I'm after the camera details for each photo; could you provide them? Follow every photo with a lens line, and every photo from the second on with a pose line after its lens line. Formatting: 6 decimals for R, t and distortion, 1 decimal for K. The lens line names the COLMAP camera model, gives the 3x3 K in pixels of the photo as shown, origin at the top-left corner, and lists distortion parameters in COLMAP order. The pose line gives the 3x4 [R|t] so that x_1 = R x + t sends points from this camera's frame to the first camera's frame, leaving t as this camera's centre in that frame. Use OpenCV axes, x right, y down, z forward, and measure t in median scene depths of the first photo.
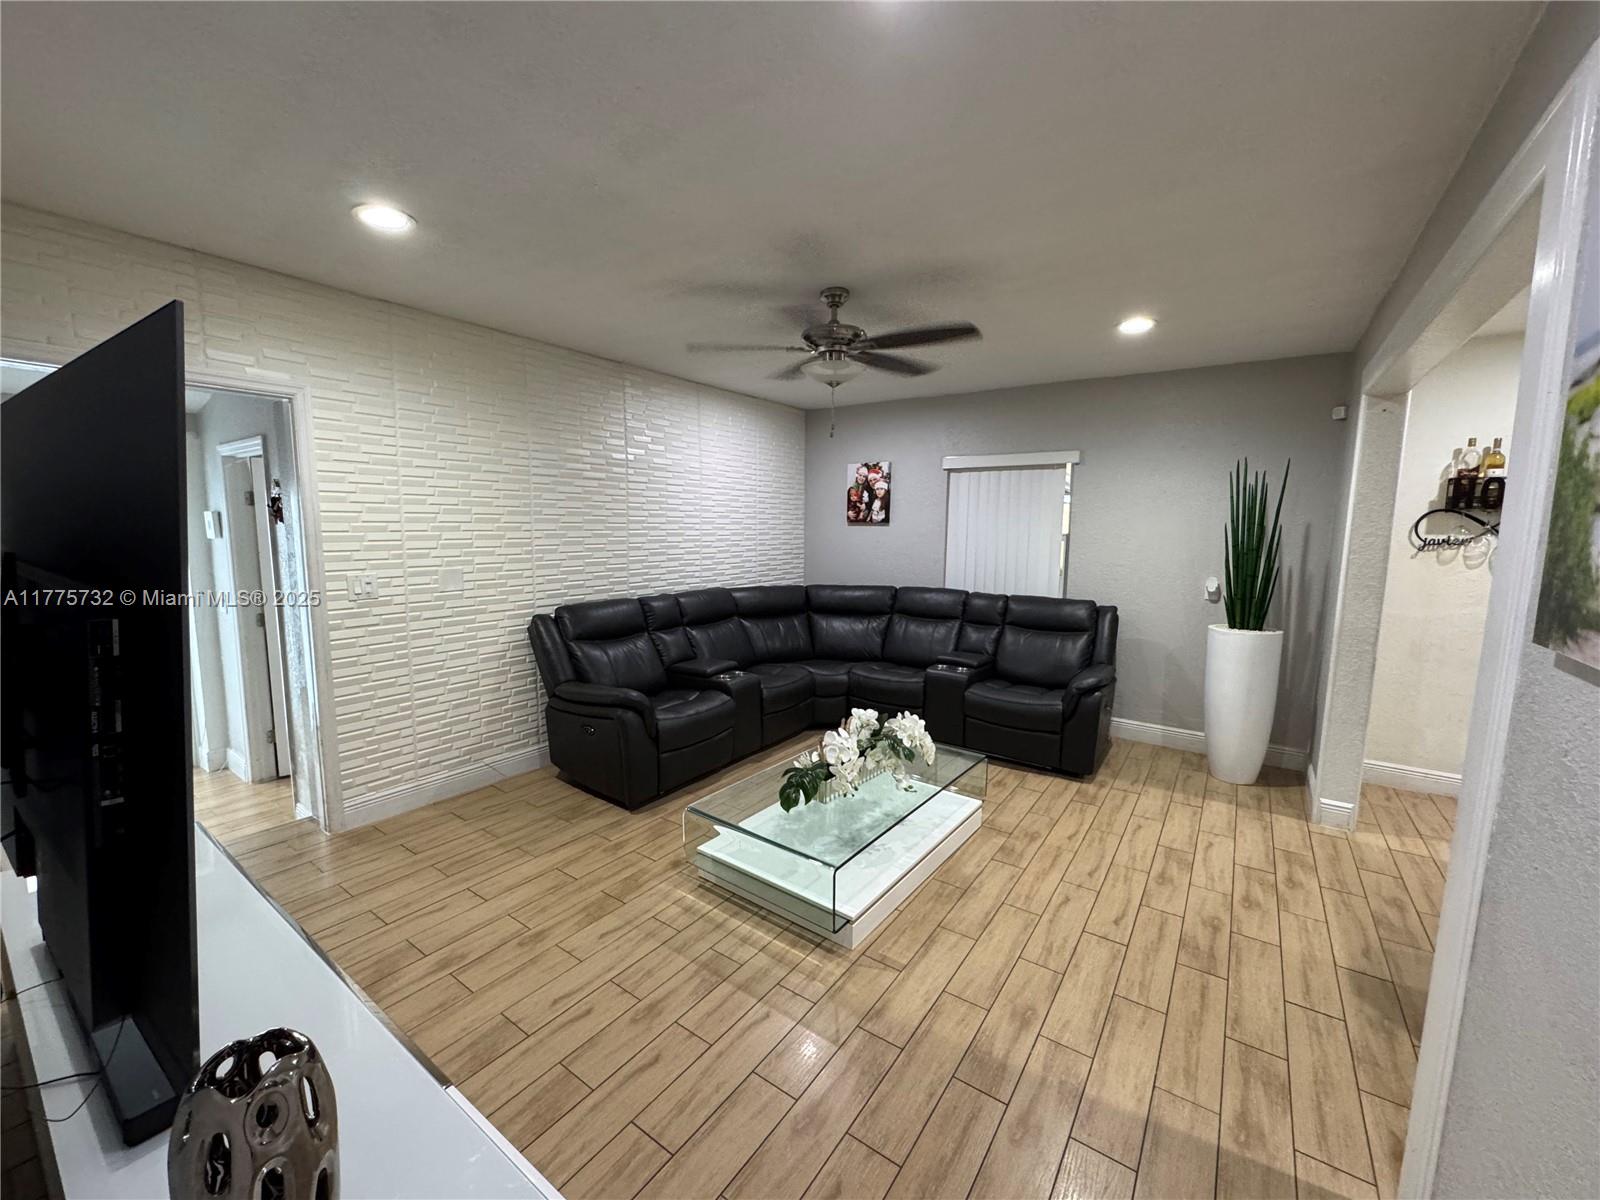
lens RADIAL K [[638.2, 0, 801.1], [0, 638.2, 599.6], [0, 0, 1]] dist [-0.004183, -0.000132]
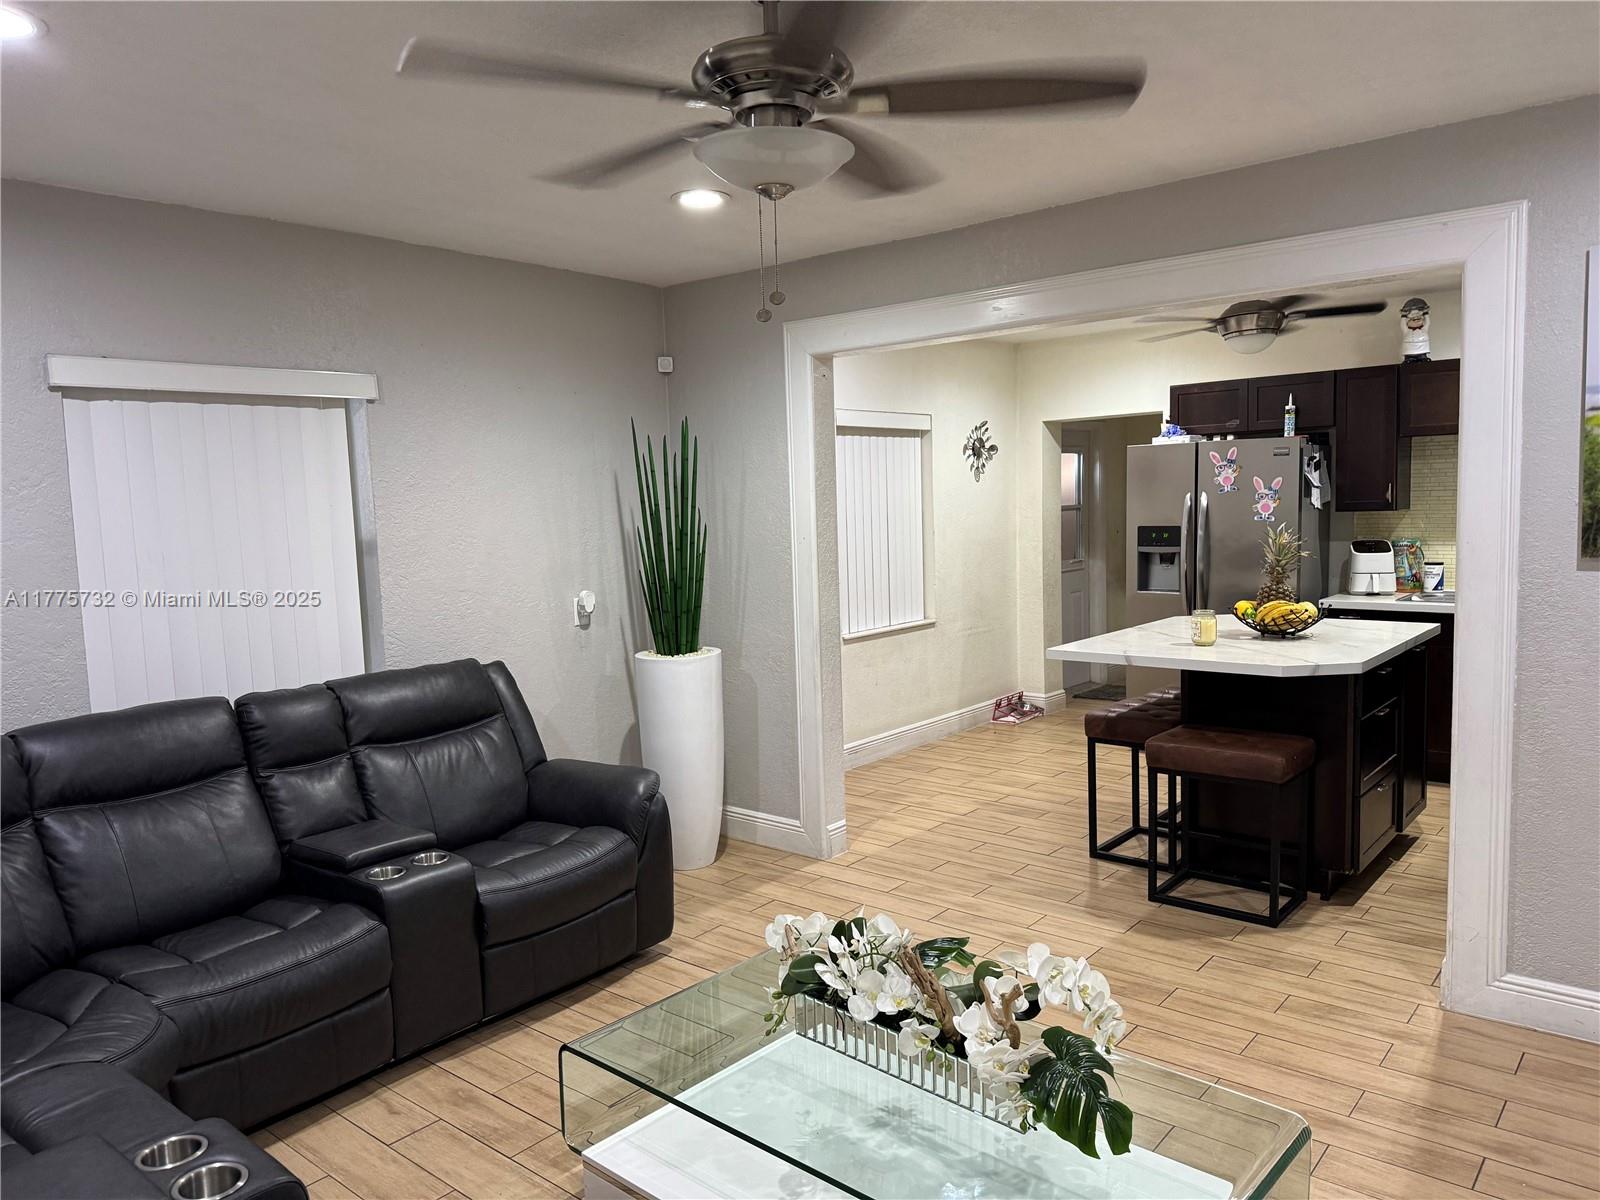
lens RADIAL K [[1113.7, 0, 800.0], [0, 1113.7, 600.0], [0, 0, 1]] dist [0.125532, -0.245402]
pose [[0.103809, -0.117489, 0.987634, -0.595893], [0.157919, 0.982349, 0.100262, -0.131221], [-0.981980, 0.145558, 0.120530, 0.799617]]
